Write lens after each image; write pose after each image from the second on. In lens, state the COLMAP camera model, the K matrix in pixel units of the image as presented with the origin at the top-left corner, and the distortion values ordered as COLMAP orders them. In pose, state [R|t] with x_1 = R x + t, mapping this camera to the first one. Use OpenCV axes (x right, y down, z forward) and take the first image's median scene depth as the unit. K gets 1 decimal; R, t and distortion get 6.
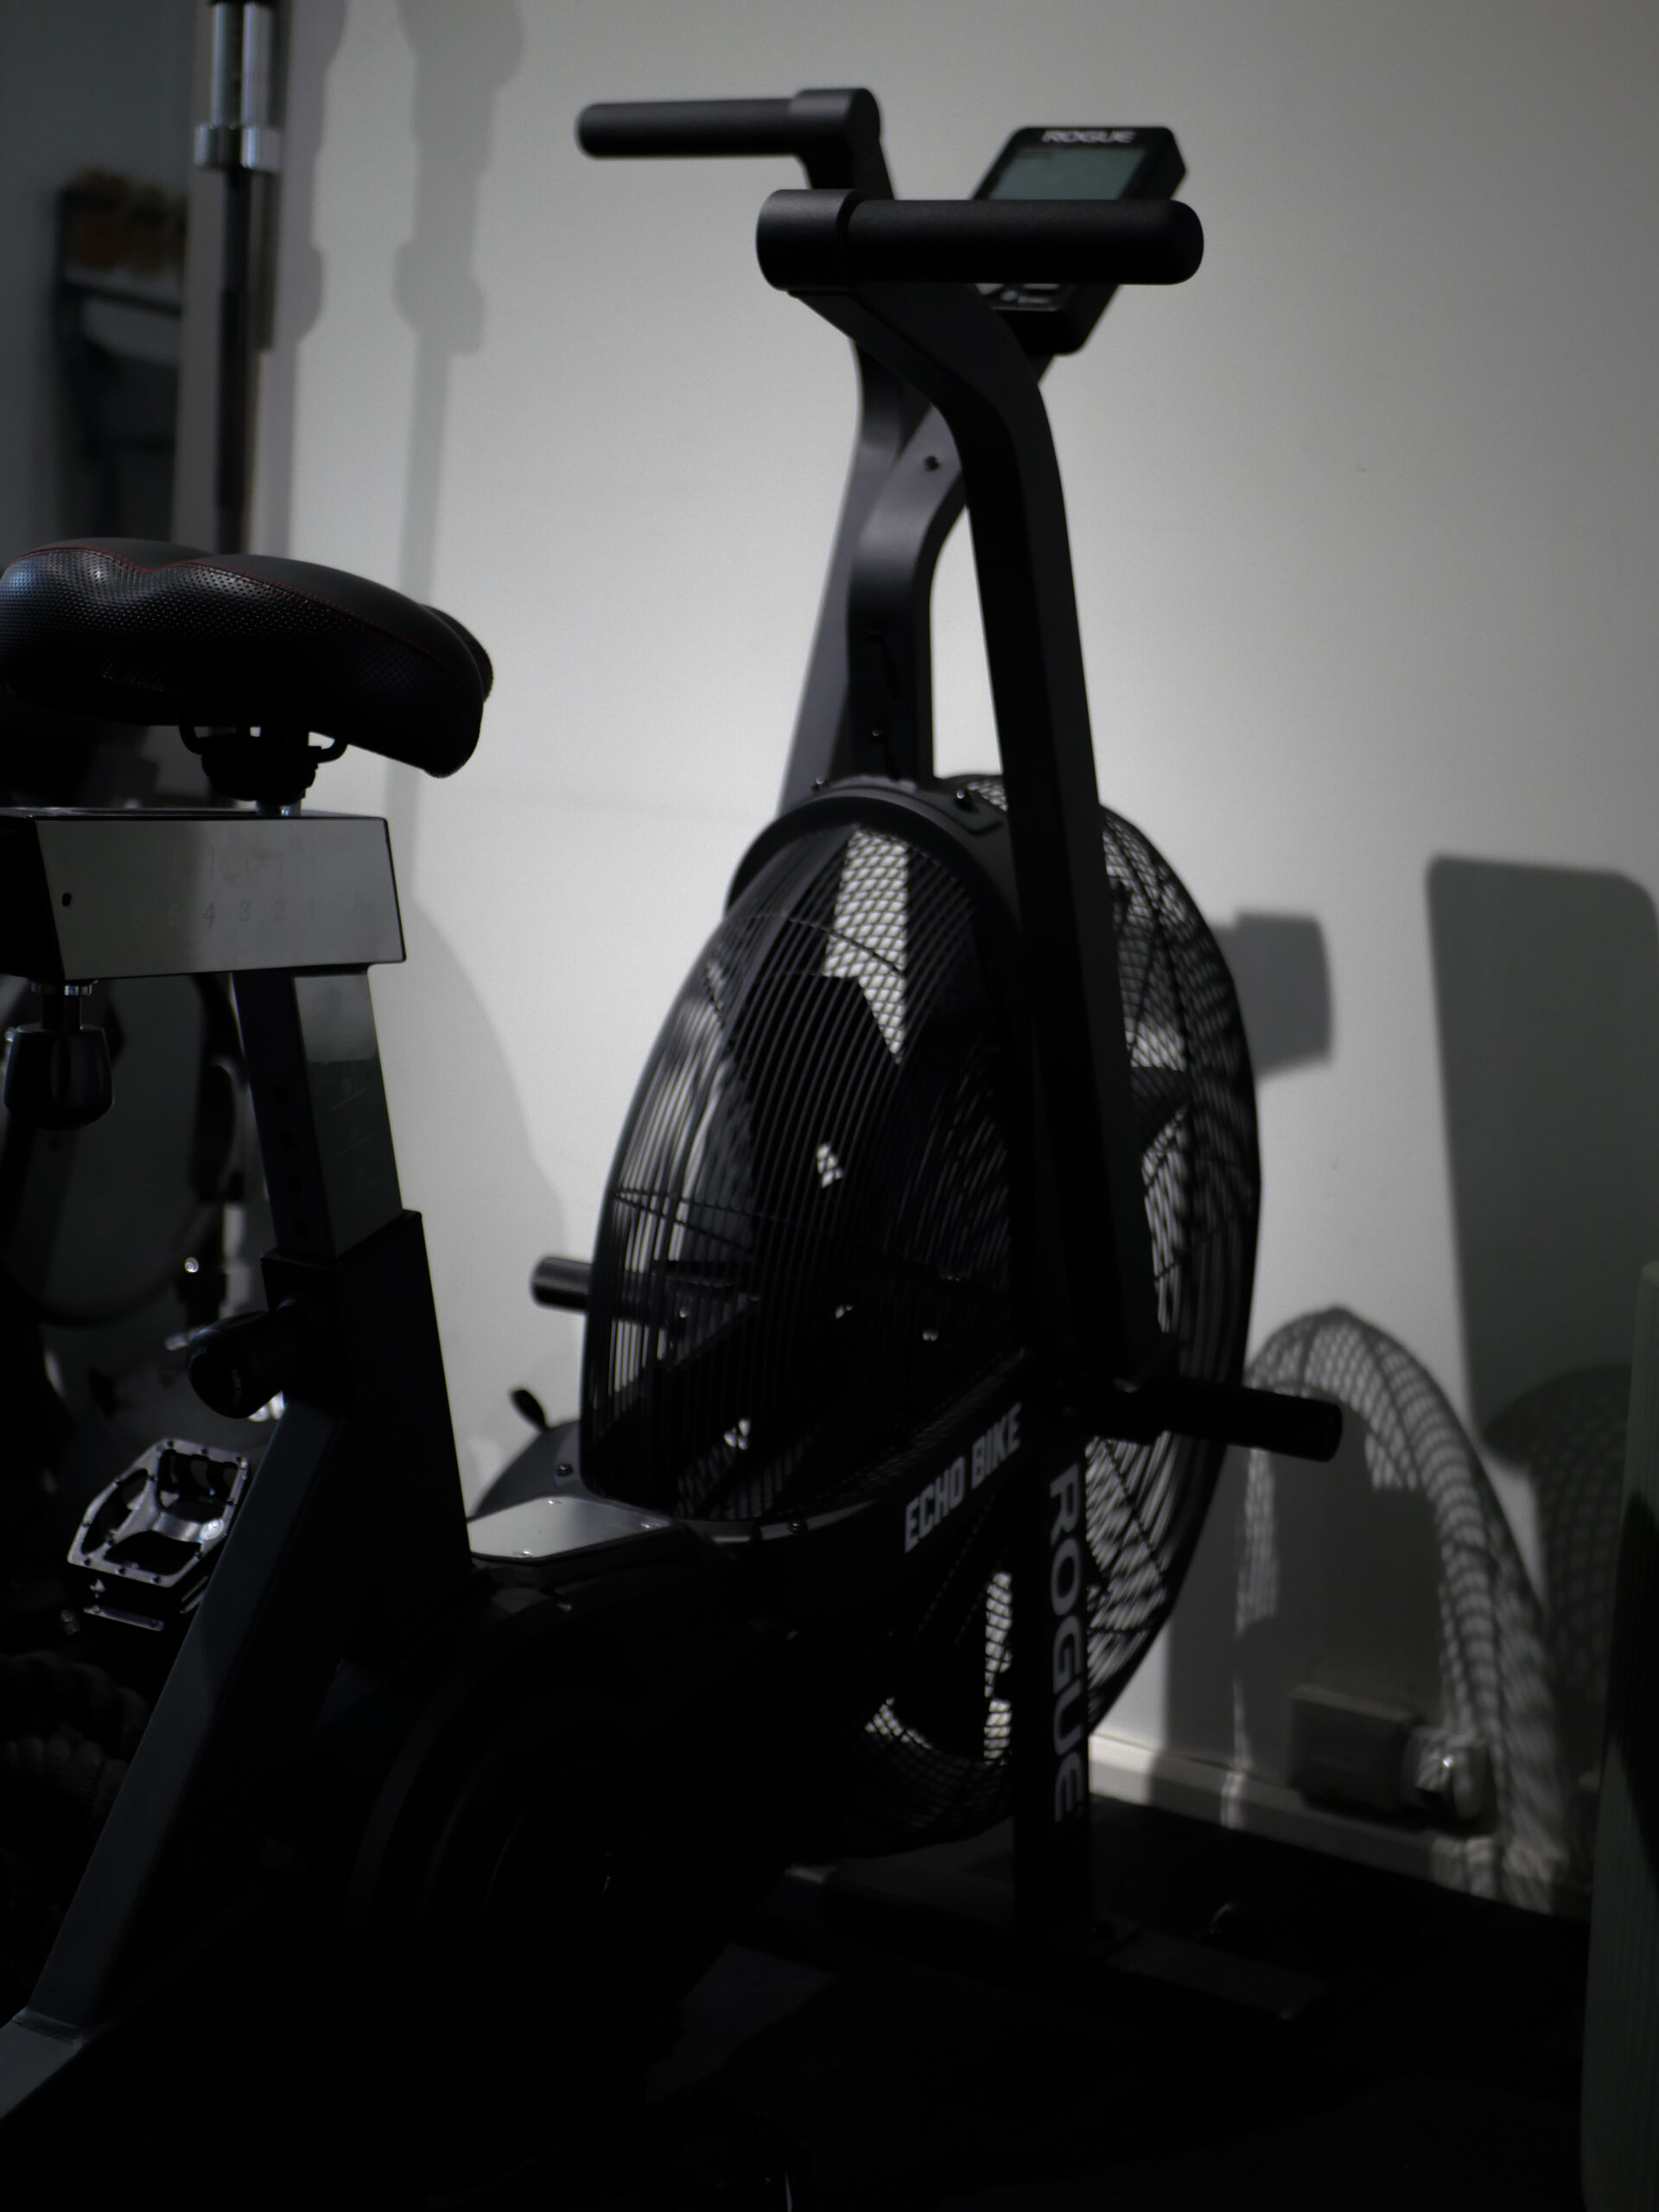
lens RADIAL K [[3271.8, 0, 828.7], [0, 3271.8, 1109.9], [0, 0, 1]] dist [-0.043281, 0.000000]
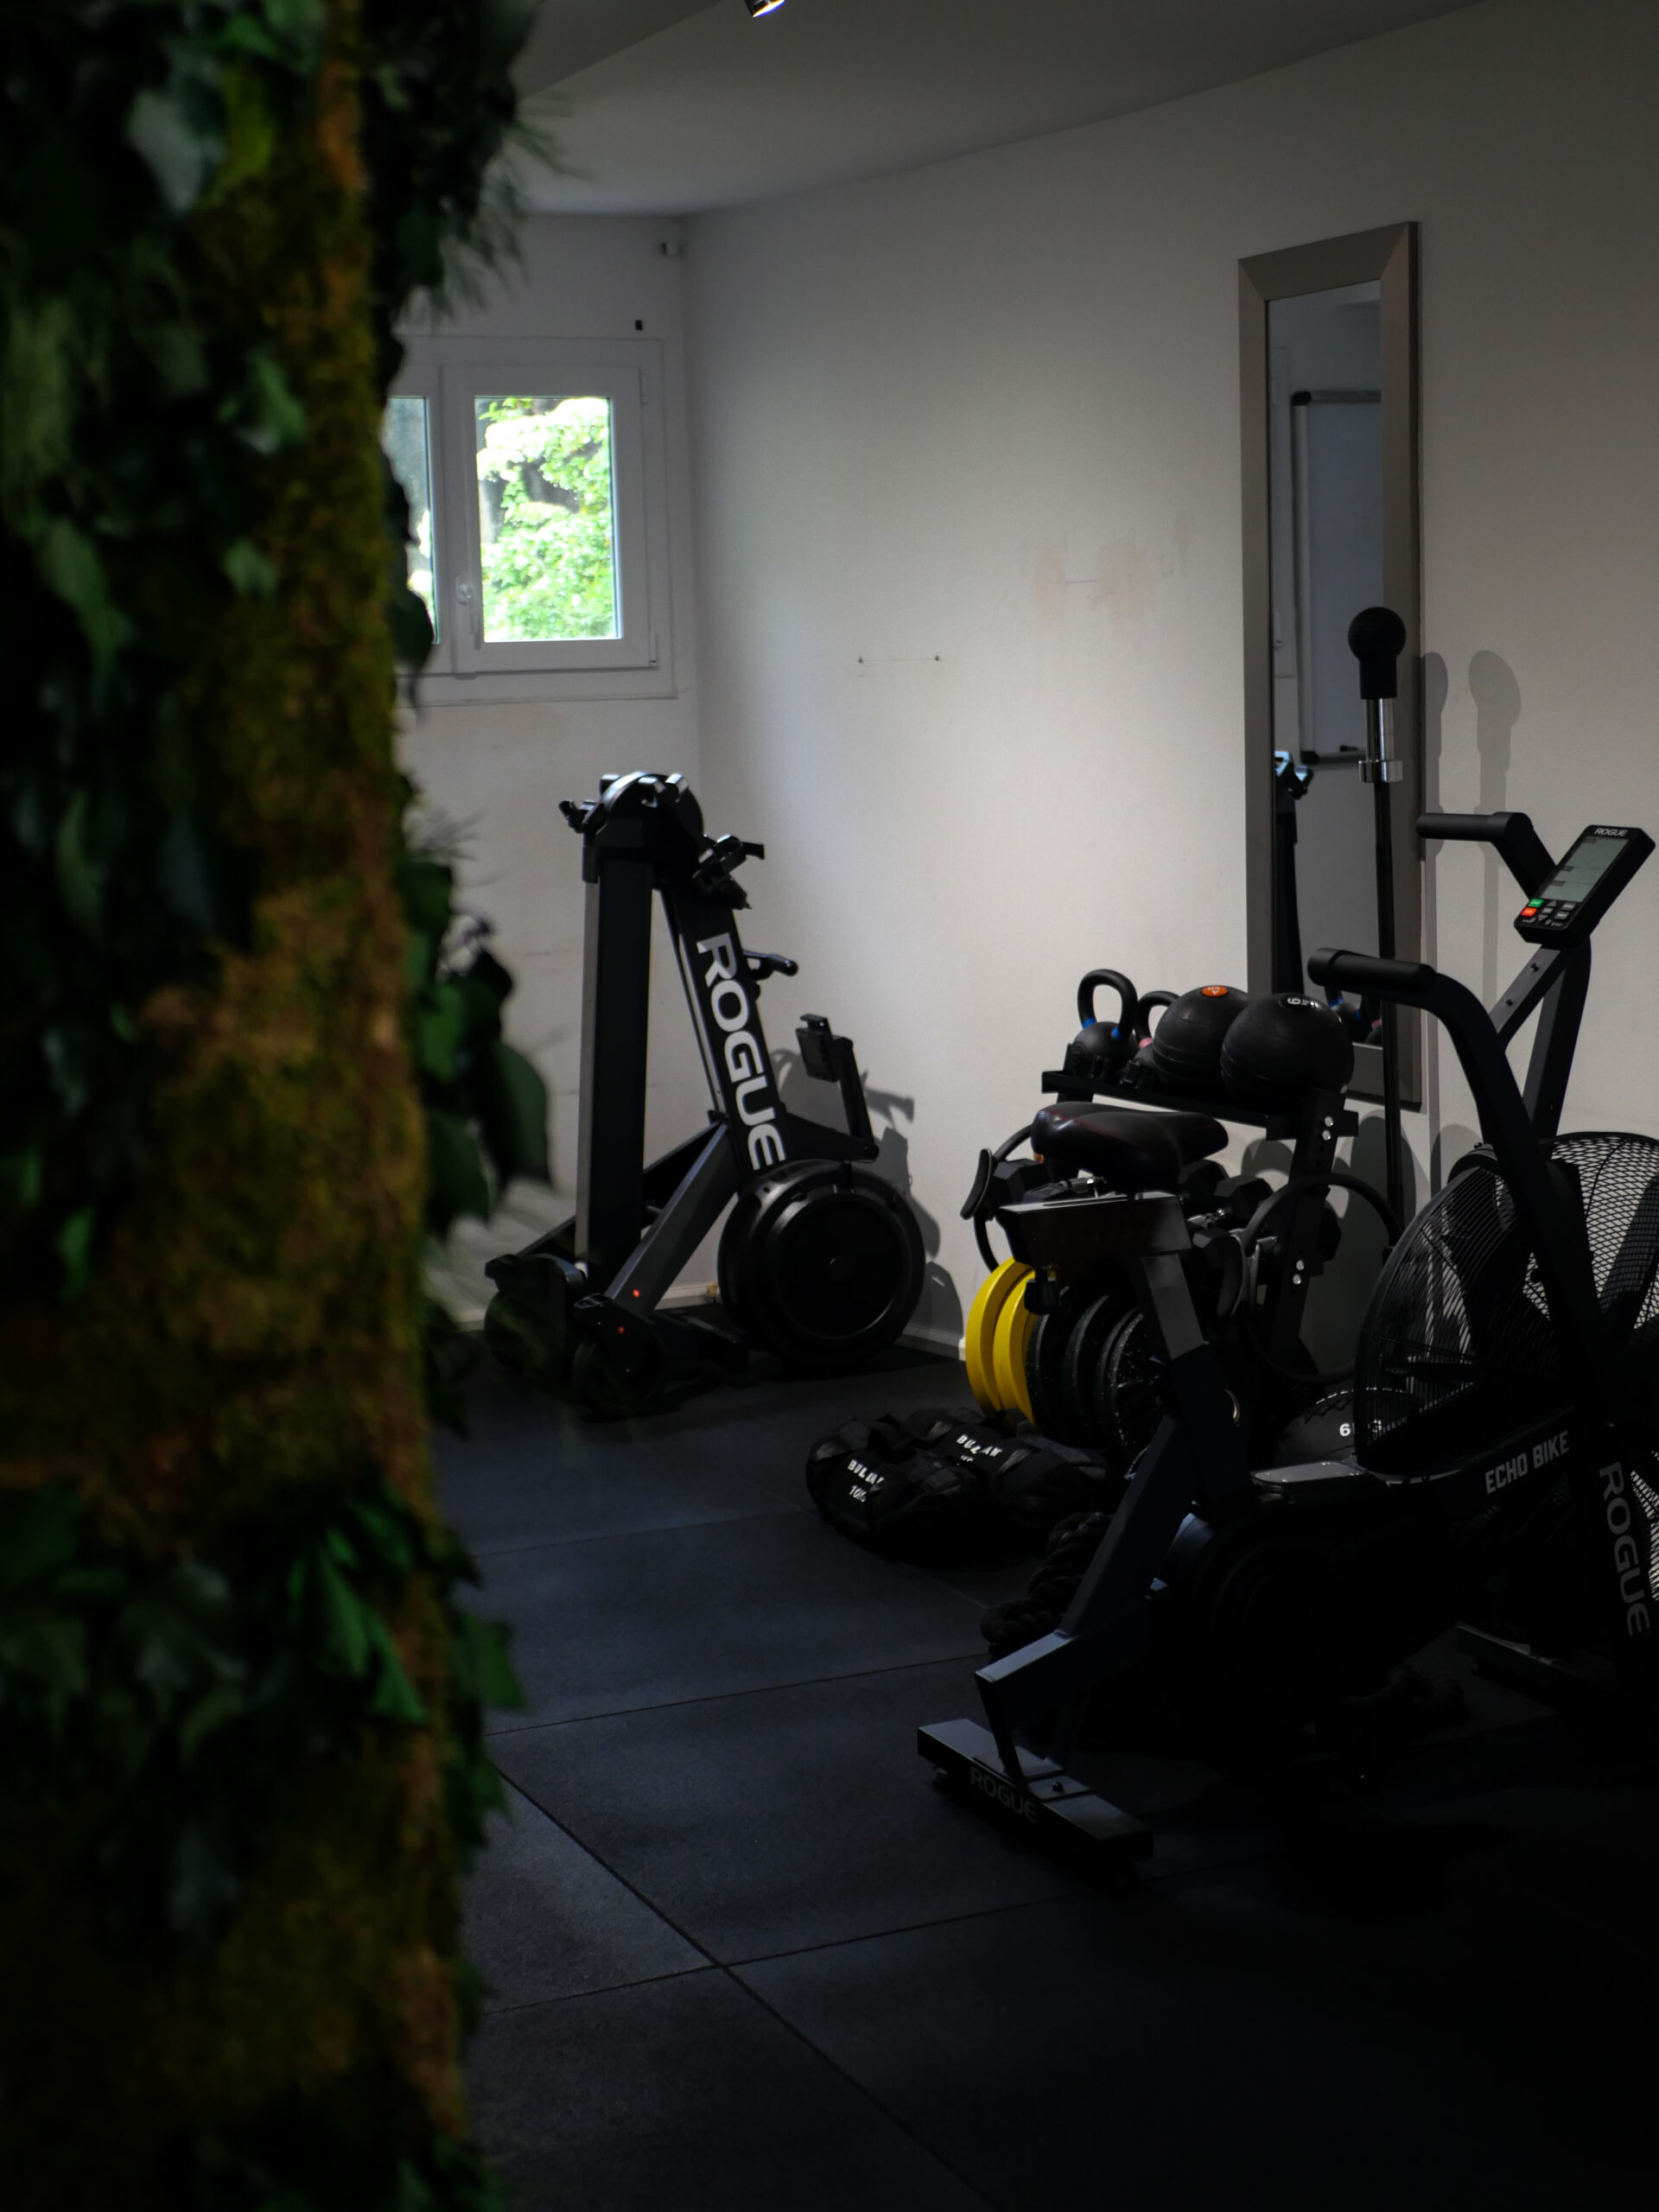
lens RADIAL K [[3271.8, 0, 830.2], [0, 3271.8, 1108.1], [0, 0, 1]] dist [-0.043281, 0.000000]
pose [[0.820652, -0.023097, -0.570961, 0.886702], [0.012582, 0.999671, -0.022355, -0.080911], [0.571289, 0.011162, 0.820673, -1.042290]]
